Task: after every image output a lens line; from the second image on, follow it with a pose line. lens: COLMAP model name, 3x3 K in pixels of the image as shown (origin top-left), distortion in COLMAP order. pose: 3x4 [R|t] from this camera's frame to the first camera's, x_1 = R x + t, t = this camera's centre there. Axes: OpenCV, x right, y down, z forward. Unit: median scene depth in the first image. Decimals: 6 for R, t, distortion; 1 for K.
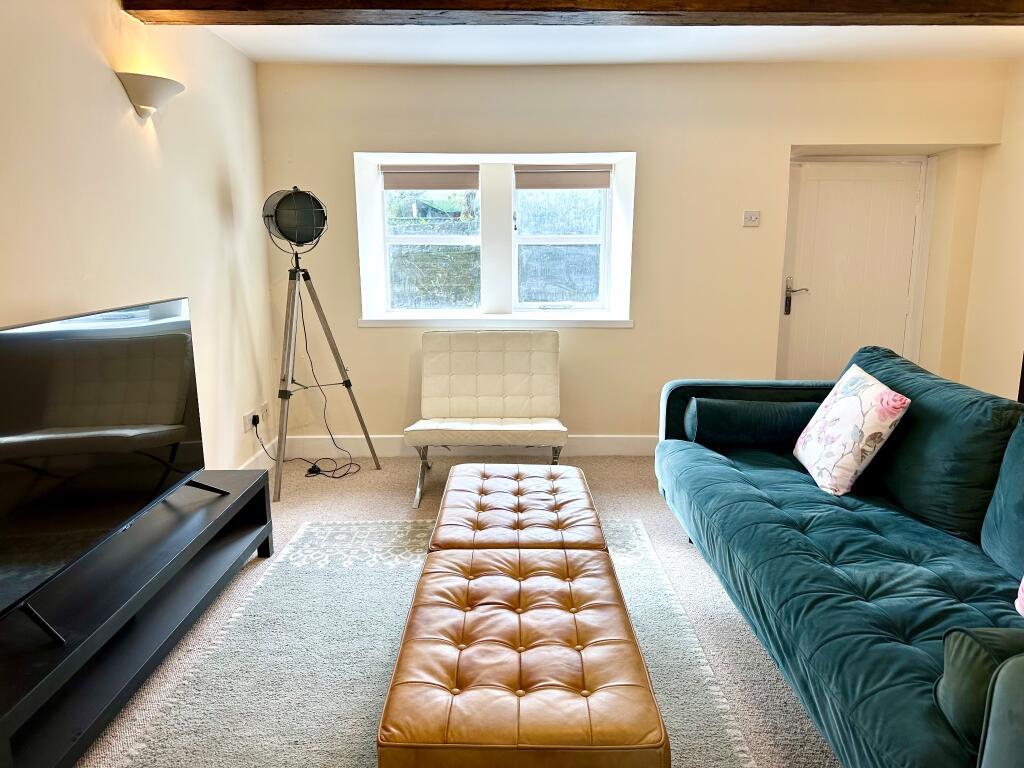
lens RADIAL K [[717.5, 0, 514.7], [0, 717.5, 383.6], [0, 0, 1]] dist [0.087581, -0.123997]
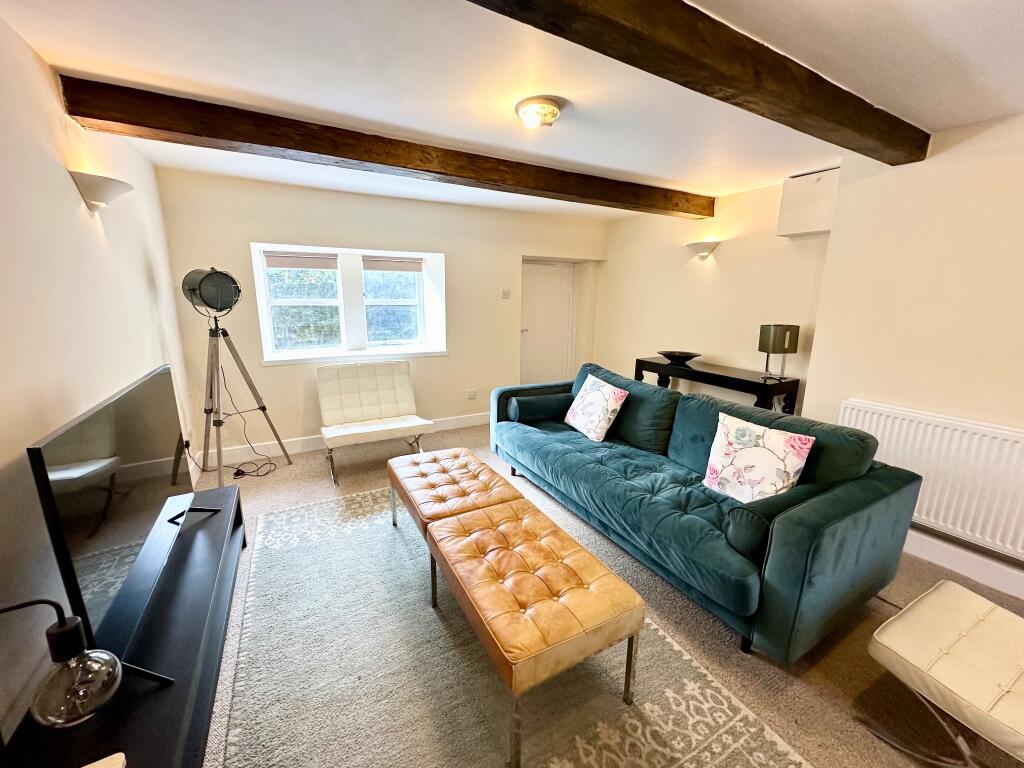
lens RADIAL K [[408.2, 0, 514.7], [0, 408.2, 385.2], [0, 0, 1]] dist [-0.006178, 0.000797]
pose [[0.877977, -0.091743, 0.469829, -0.226612], [0.076733, 0.995744, 0.051046, -0.063271], [-0.472513, -0.008765, 0.881280, 0.094729]]
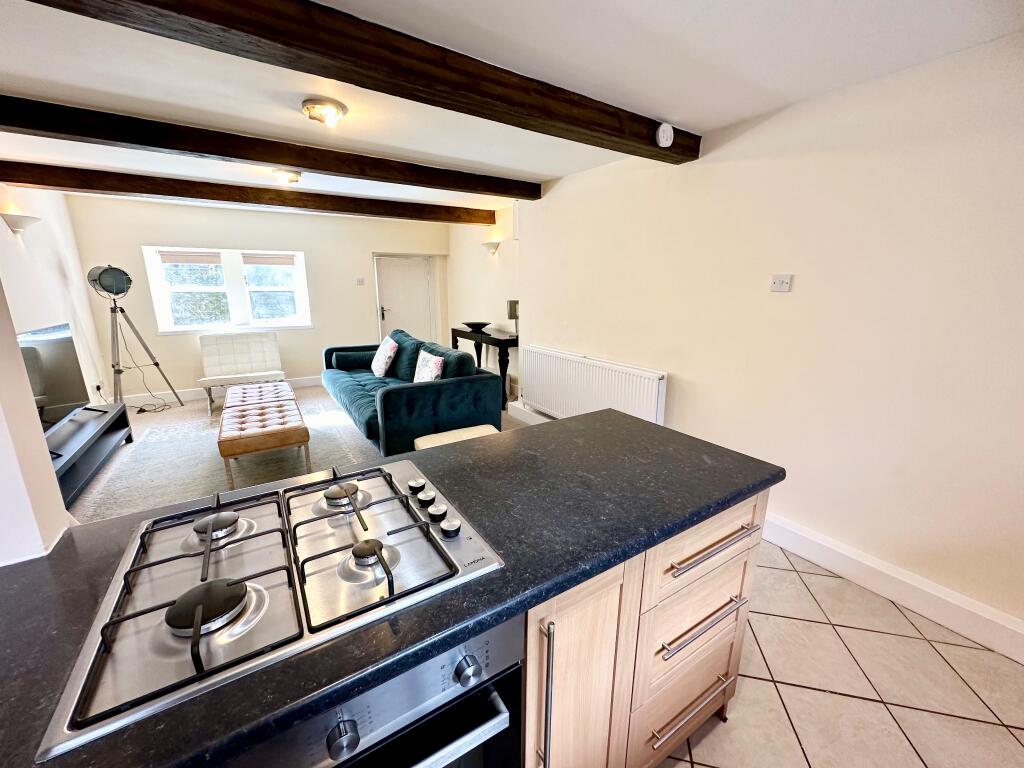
lens RADIAL K [[408.2, 0, 514.7], [0, 408.2, 385.2], [0, 0, 1]] dist [-0.006178, 0.000797]
pose [[0.846274, -0.124075, 0.518099, 0.019613], [0.095453, 0.992078, 0.081670, 0.079631], [-0.524128, -0.019661, 0.851413, -0.623645]]
